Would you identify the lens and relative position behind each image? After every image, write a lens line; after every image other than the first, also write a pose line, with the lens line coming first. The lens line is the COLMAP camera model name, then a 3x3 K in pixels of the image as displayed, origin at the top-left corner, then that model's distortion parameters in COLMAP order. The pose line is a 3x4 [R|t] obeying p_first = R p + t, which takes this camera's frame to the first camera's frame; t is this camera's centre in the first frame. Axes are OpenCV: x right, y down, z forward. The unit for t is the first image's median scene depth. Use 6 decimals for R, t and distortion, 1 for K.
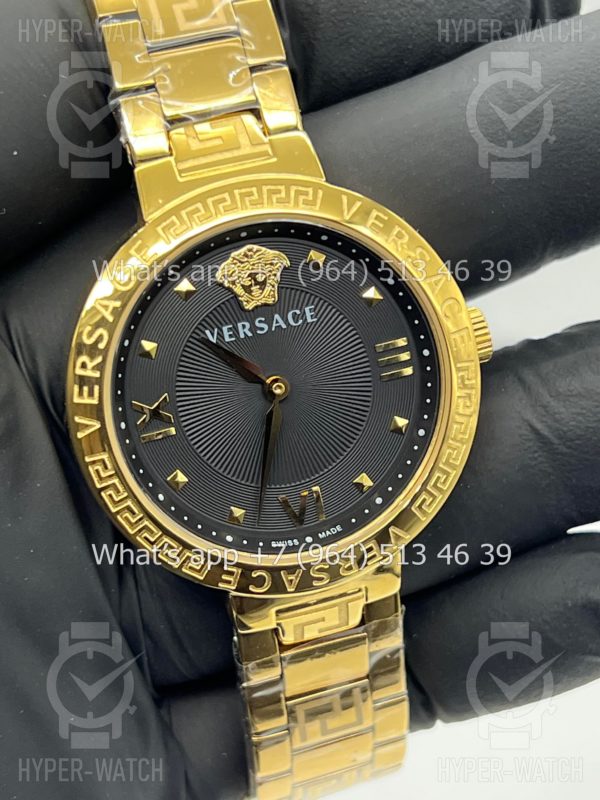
lens RADIAL K [[1860.9, 0, 297.6], [0, 1860.9, 396.6], [0, 0, 1]] dist [0.036481, 0.000000]
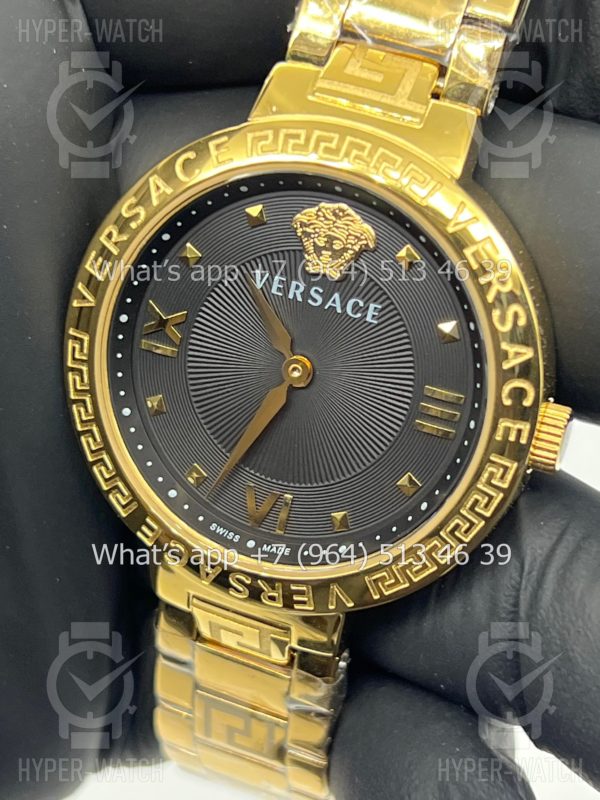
lens RADIAL K [[1860.9, 0, 297.2], [0, 1860.9, 400.0], [0, 0, 1]] dist [0.036481, 0.000000]
pose [[0.777071, 0.501141, -0.380813, 0.319035], [-0.471443, 0.864284, 0.175372, -0.141857], [0.417016, 0.043255, 0.907869, 0.236630]]
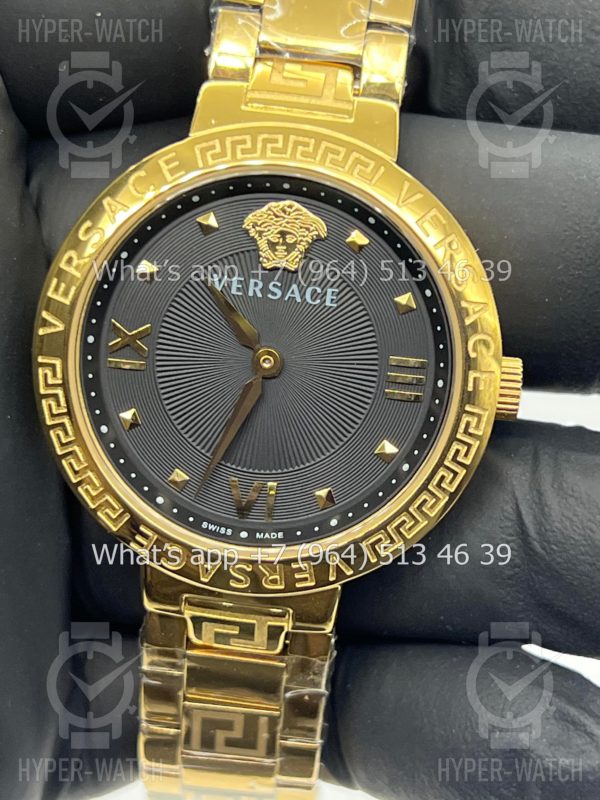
lens RADIAL K [[1860.9, 0, 304.5], [0, 1860.9, 402.8], [0, 0, 1]] dist [0.036481, 0.000000]
pose [[0.914777, 0.338144, -0.221001, 0.211791], [-0.352167, 0.935569, -0.026233, 0.031329], [0.197891, 0.101826, 0.974921, 0.132185]]
